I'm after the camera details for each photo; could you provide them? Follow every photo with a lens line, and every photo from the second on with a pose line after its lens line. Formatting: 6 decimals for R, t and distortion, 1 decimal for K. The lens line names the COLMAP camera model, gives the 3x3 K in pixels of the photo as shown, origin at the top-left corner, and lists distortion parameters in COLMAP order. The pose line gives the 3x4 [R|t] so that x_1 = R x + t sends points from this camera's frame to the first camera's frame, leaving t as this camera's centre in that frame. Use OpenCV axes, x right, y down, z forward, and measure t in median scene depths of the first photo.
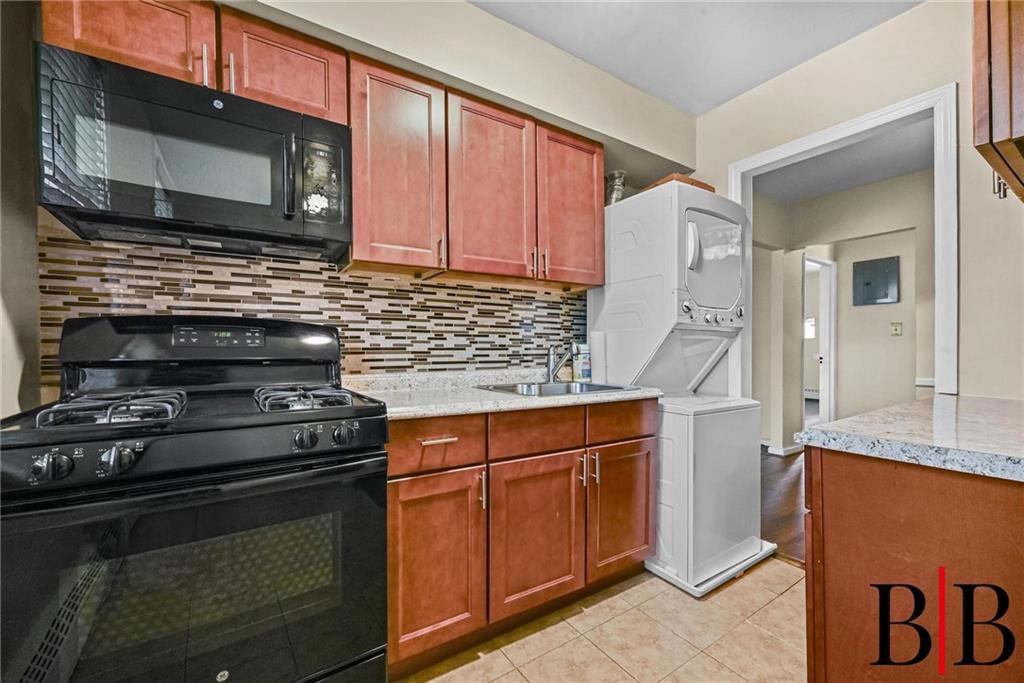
lens RADIAL K [[408.7, 0, 512.3], [0, 408.7, 349.0], [0, 0, 1]] dist [-0.000866, 0.000370]
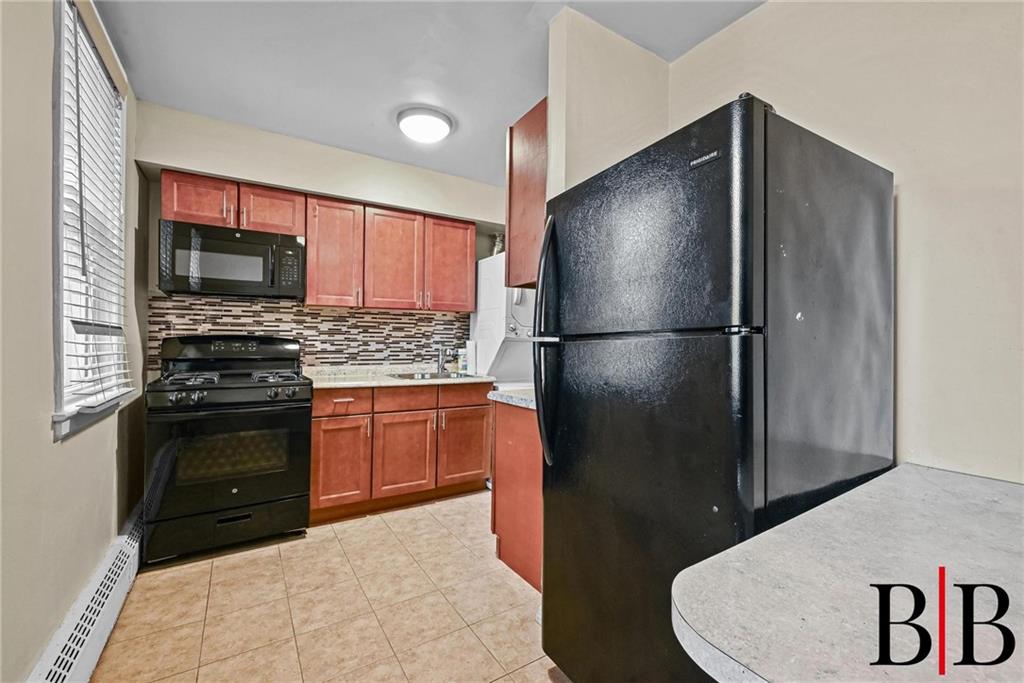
lens RADIAL K [[408.7, 0, 508.4], [0, 408.7, 334.0], [0, 0, 1]] dist [-0.000866, 0.000370]
pose [[0.999803, 0.008982, -0.017727, 0.510296], [-0.009388, 0.999692, -0.022975, -0.045457], [0.017516, 0.023137, 0.999579, -0.761903]]
